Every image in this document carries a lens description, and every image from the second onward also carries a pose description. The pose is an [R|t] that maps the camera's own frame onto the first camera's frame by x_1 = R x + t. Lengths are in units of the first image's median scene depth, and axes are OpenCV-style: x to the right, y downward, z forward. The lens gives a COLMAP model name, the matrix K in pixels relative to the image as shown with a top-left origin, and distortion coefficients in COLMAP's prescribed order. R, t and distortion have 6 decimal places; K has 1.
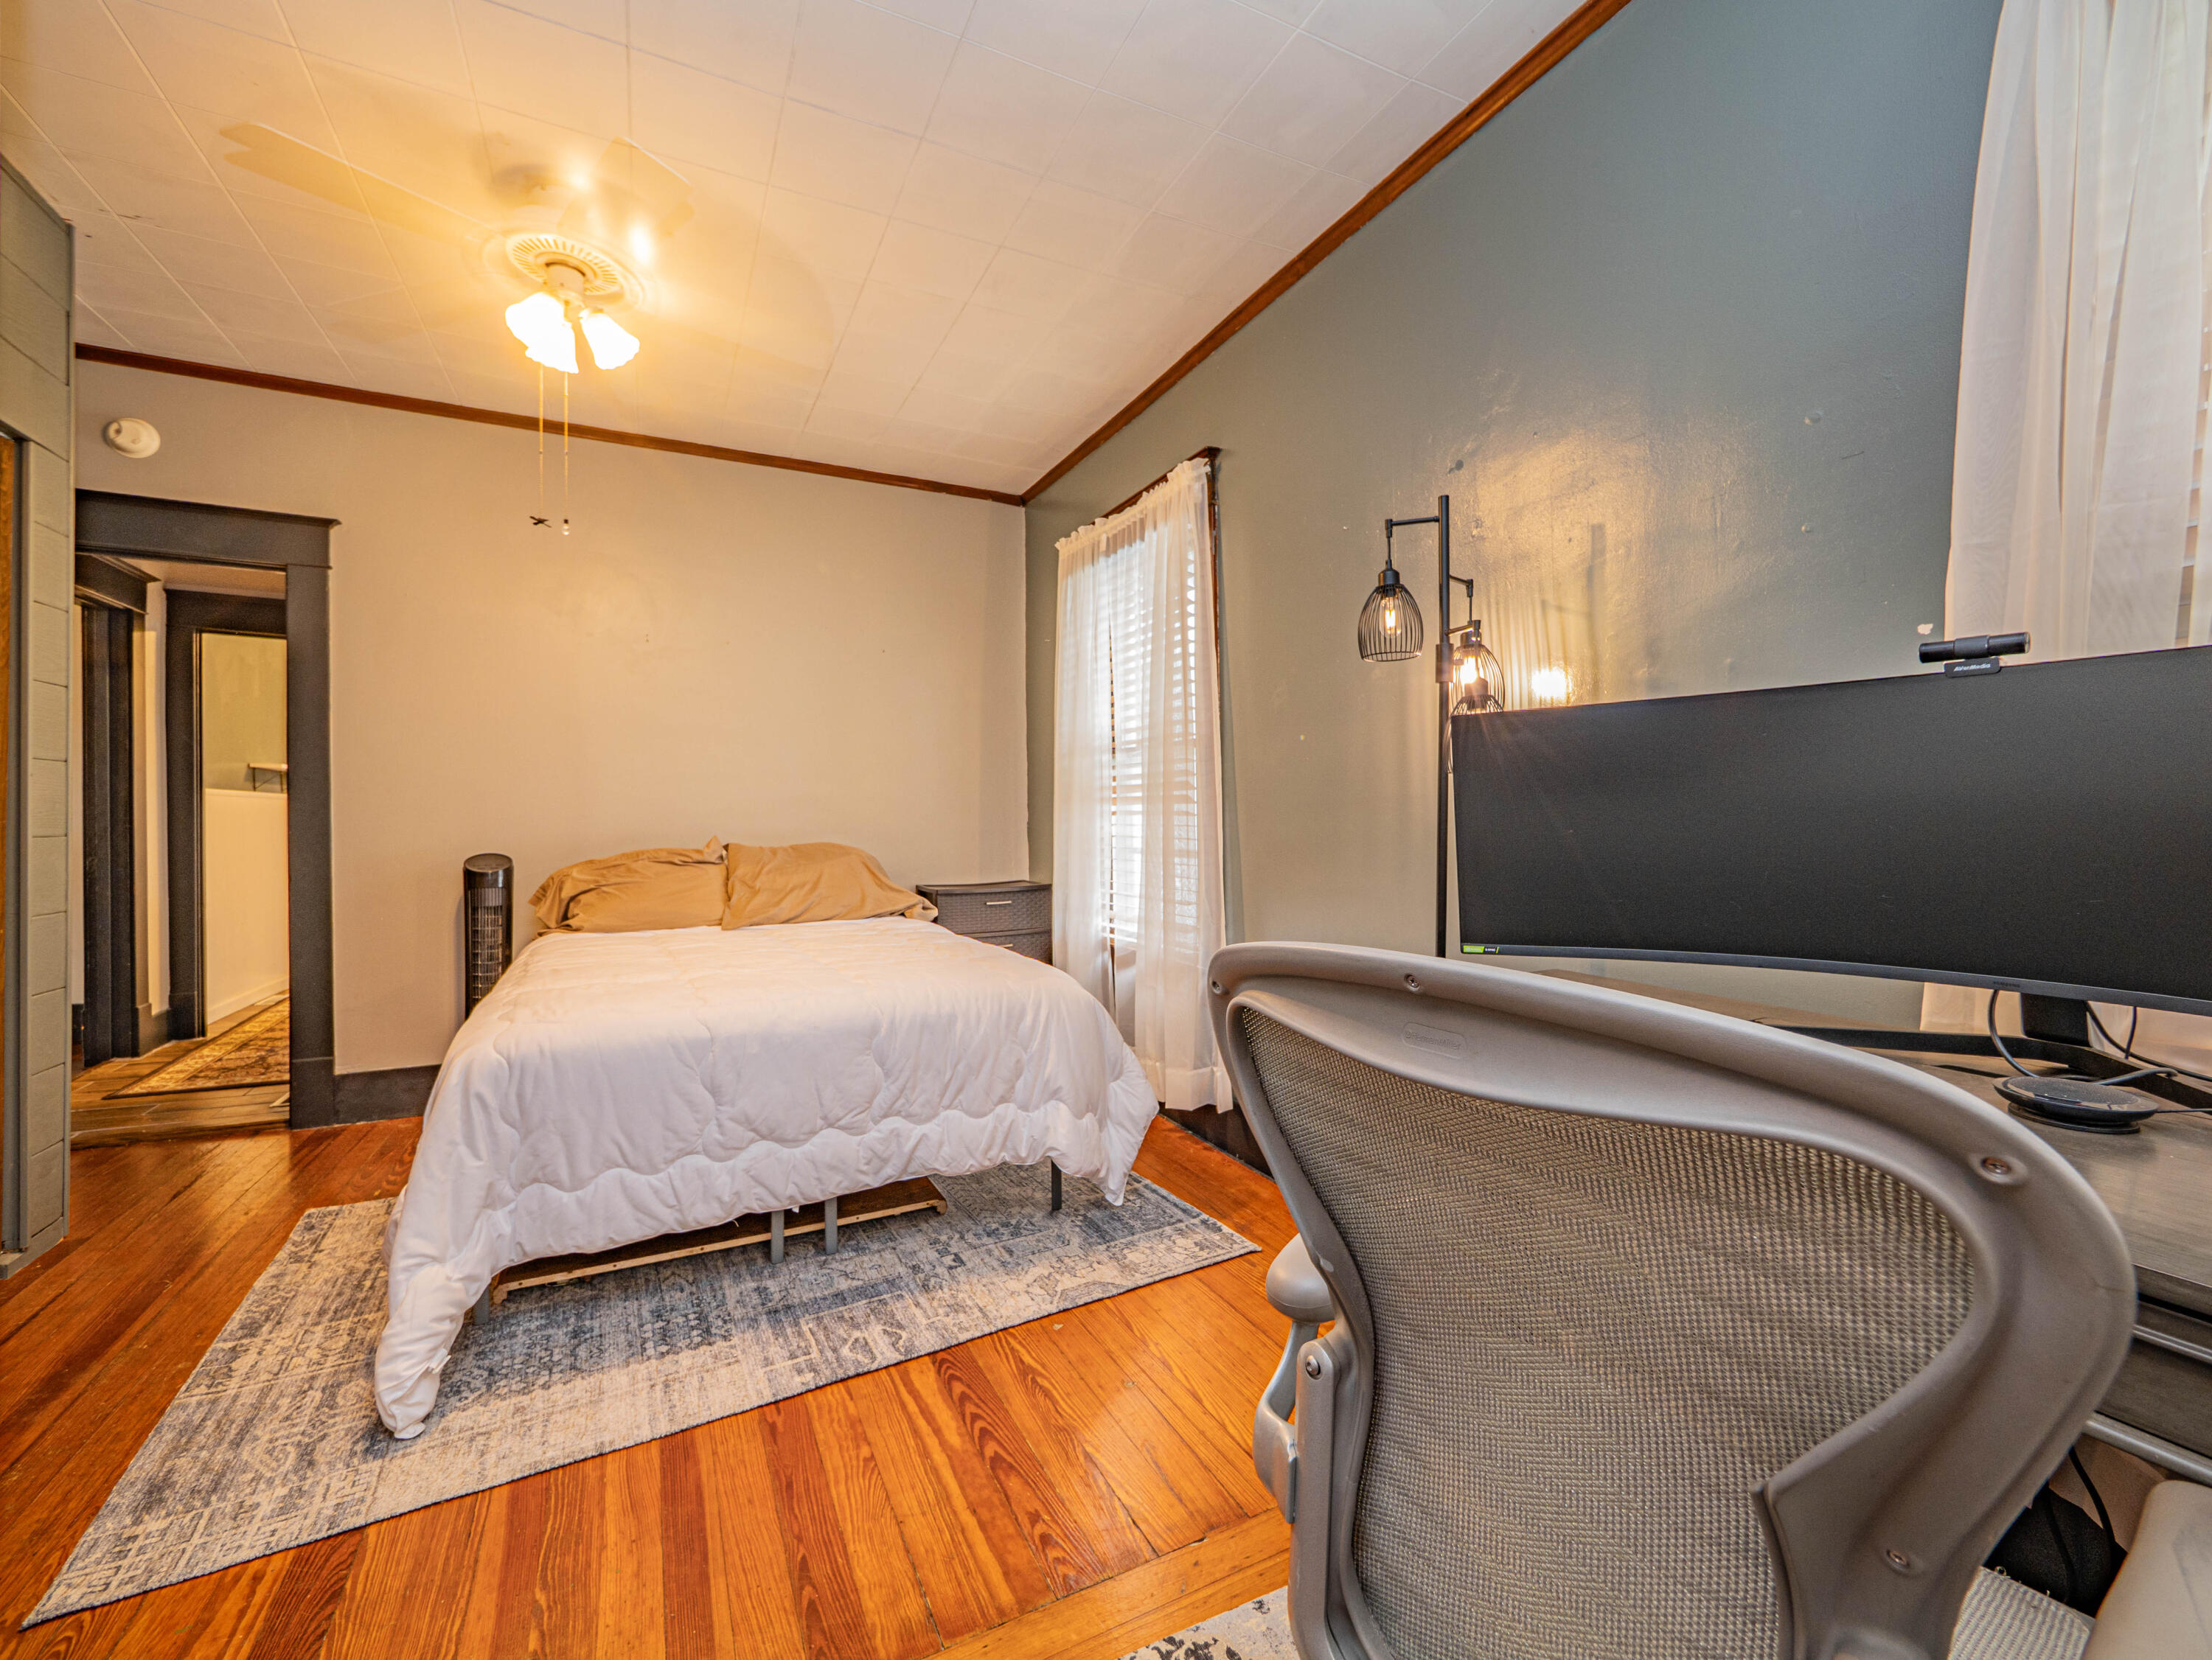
lens RADIAL K [[922.1, 0, 1106.6], [0, 922.1, 816.1], [0, 0, 1]] dist [-0.008354, 0.000920]
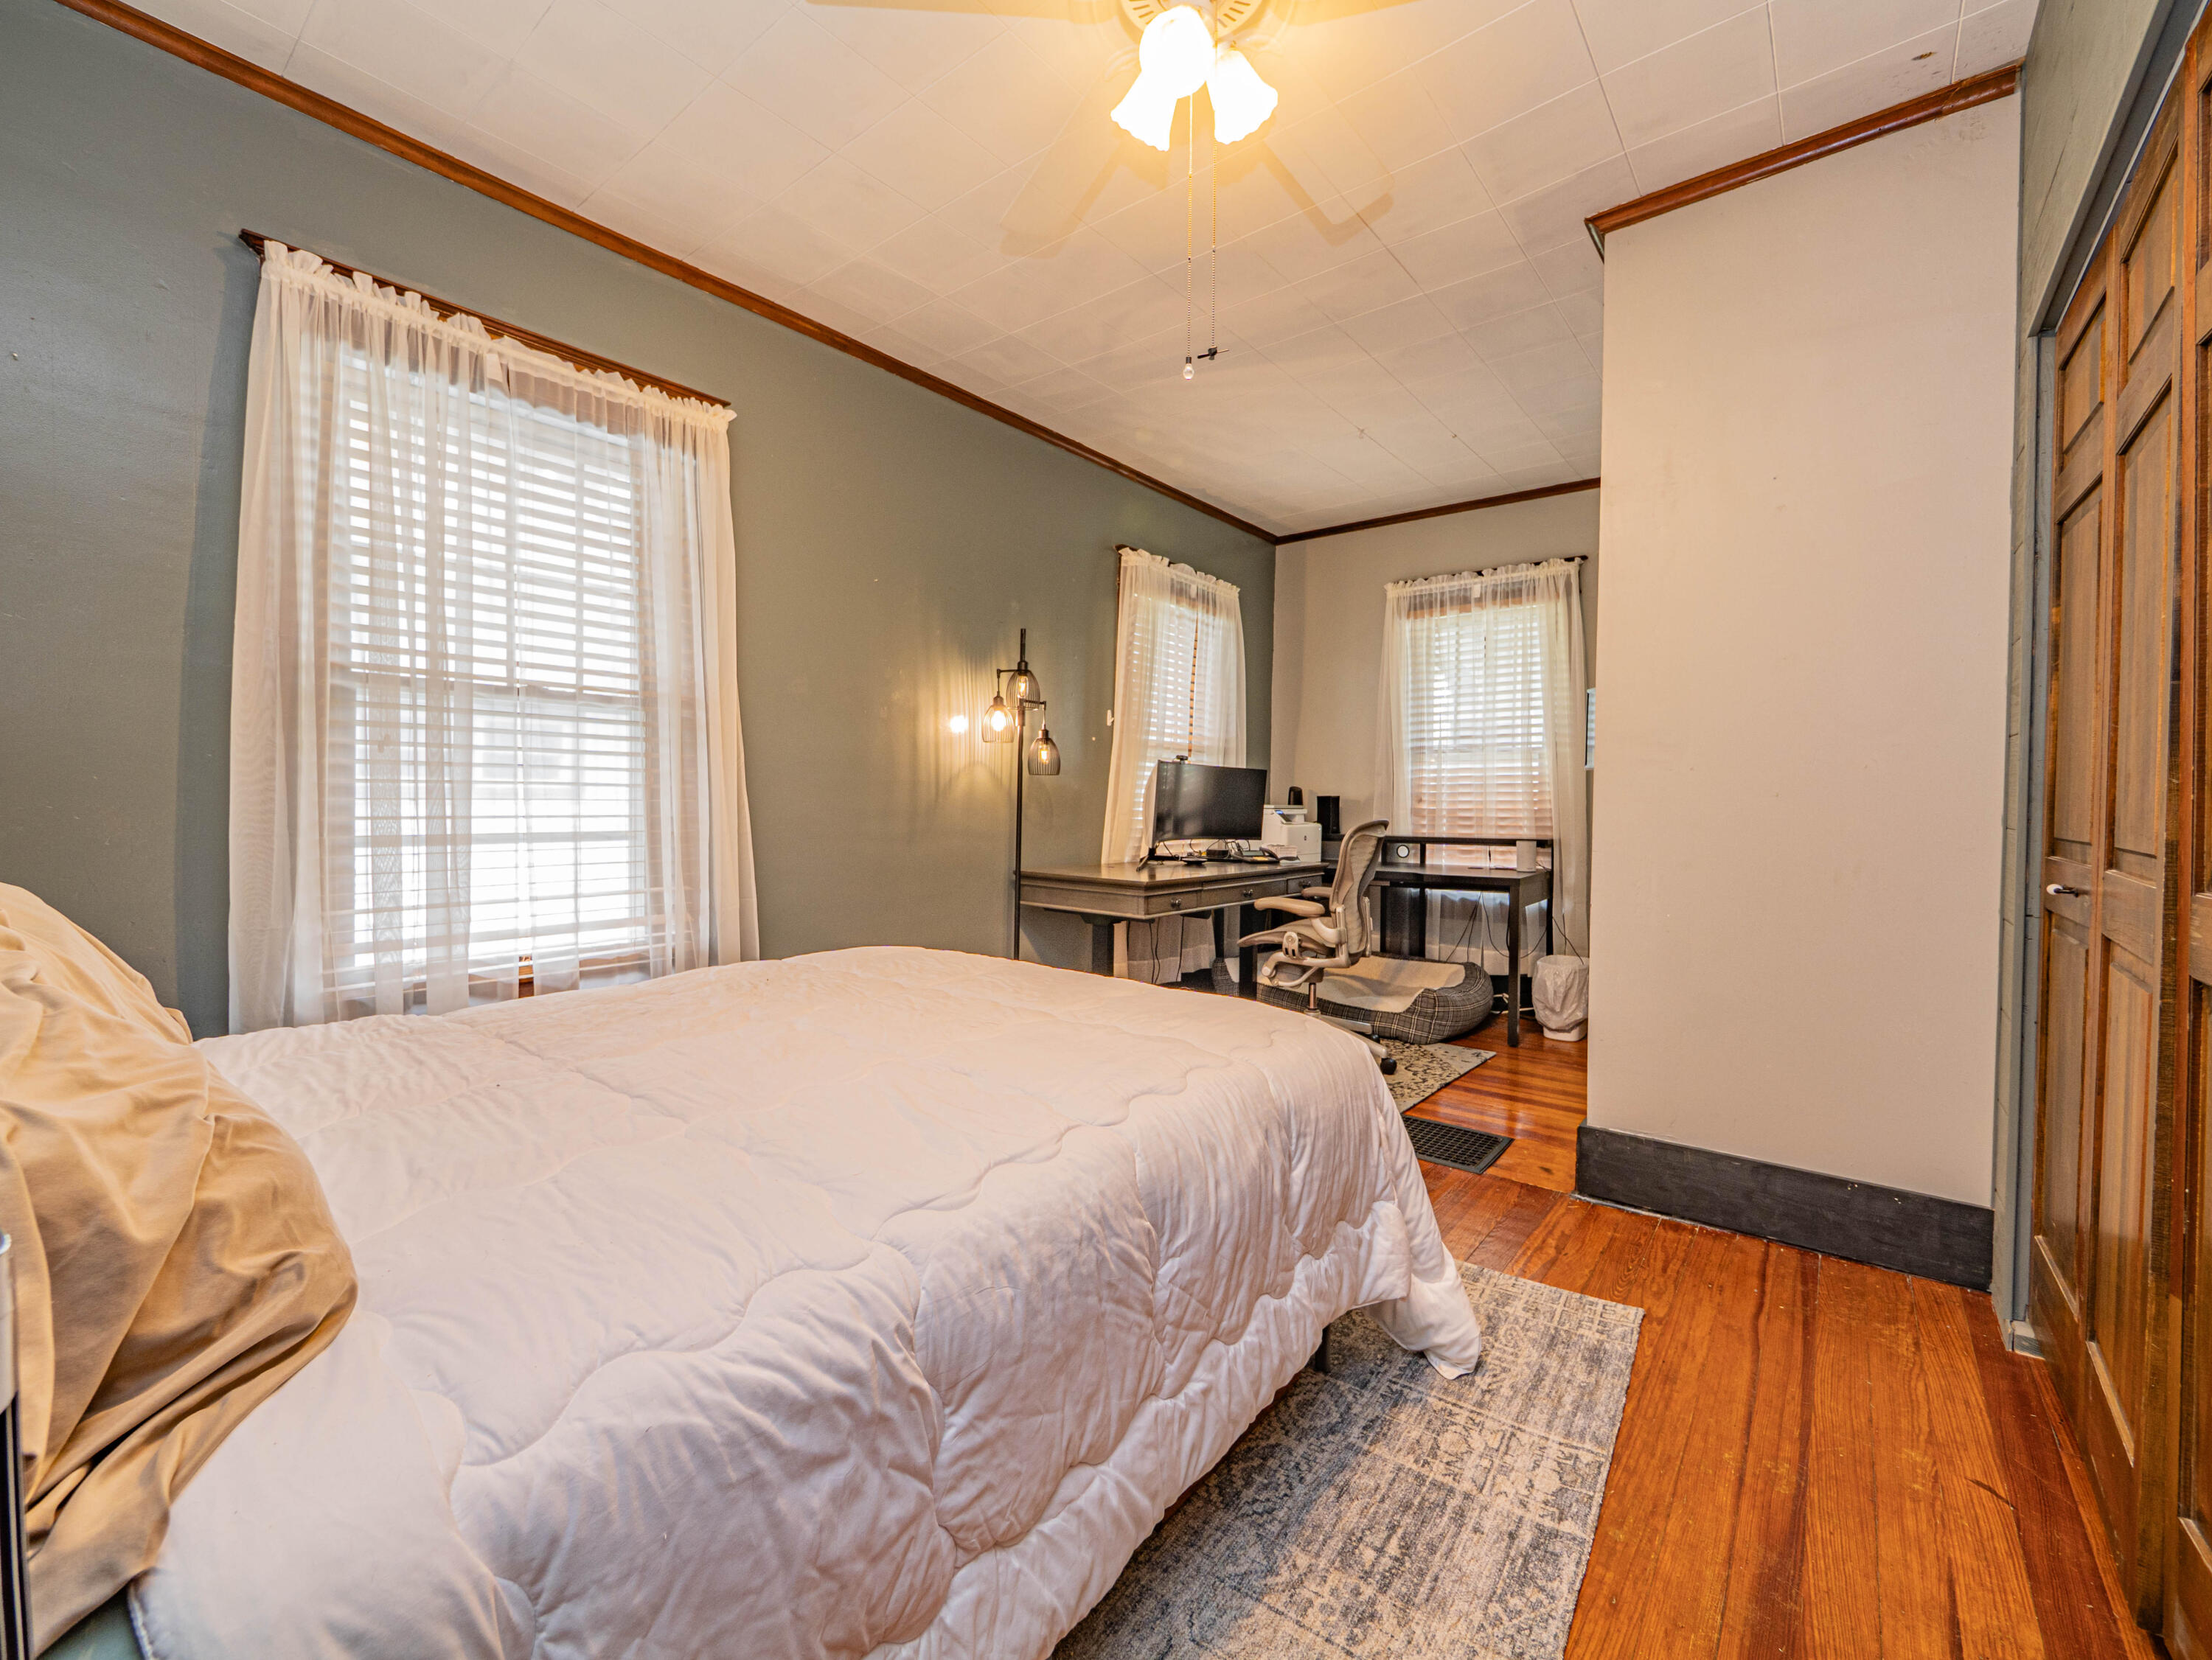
lens RADIAL K [[922.1, 0, 1106.6], [0, 922.1, 816.1], [0, 0, 1]] dist [-0.008354, 0.000920]
pose [[-0.412833, -0.022820, 0.910521, -1.494797], [-0.007807, 0.999738, 0.021516, 0.007403], [-0.910773, 0.001774, -0.412904, 1.672534]]
